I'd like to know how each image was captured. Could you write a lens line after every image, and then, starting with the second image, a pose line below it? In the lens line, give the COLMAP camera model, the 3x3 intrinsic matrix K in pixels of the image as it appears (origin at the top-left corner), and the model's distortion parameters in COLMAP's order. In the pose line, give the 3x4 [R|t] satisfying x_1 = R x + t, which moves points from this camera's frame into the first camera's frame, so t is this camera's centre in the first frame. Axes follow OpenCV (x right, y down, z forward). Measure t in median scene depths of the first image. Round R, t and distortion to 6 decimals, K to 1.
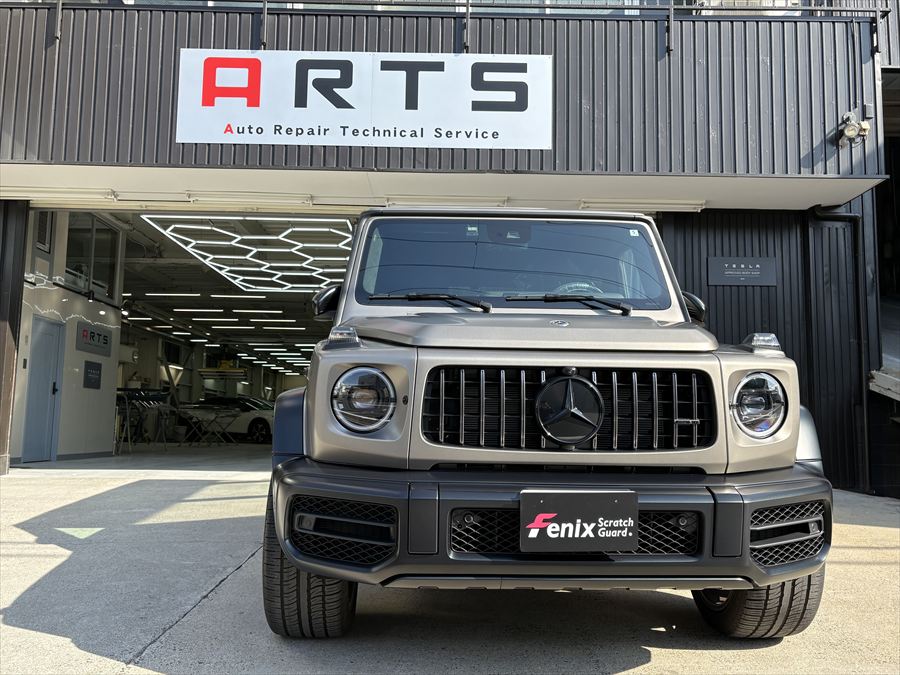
lens RADIAL K [[799.3, 0, 448.9], [0, 799.3, 336.4], [0, 0, 1]] dist [-0.005732, 0.036838]
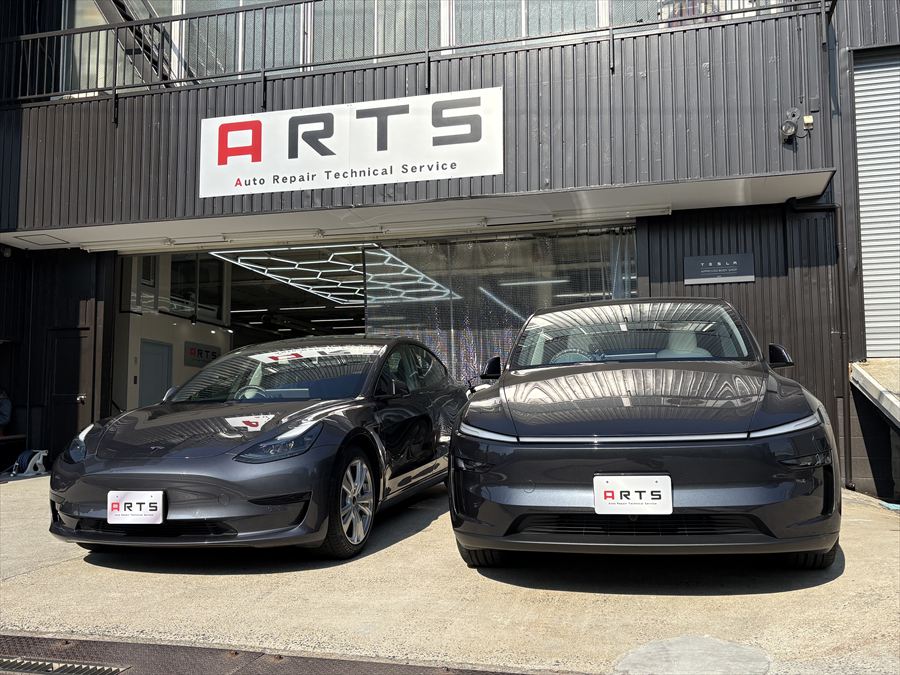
lens RADIAL K [[833.1, 0, 452.0], [0, 833.1, 344.9], [0, 0, 1]] dist [0.021334, 0.000000]
pose [[0.965062, -0.043158, -0.258441, 0.345058], [0.048378, 0.998733, 0.013867, -0.017621], [0.257515, -0.025885, 0.965927, -0.134387]]
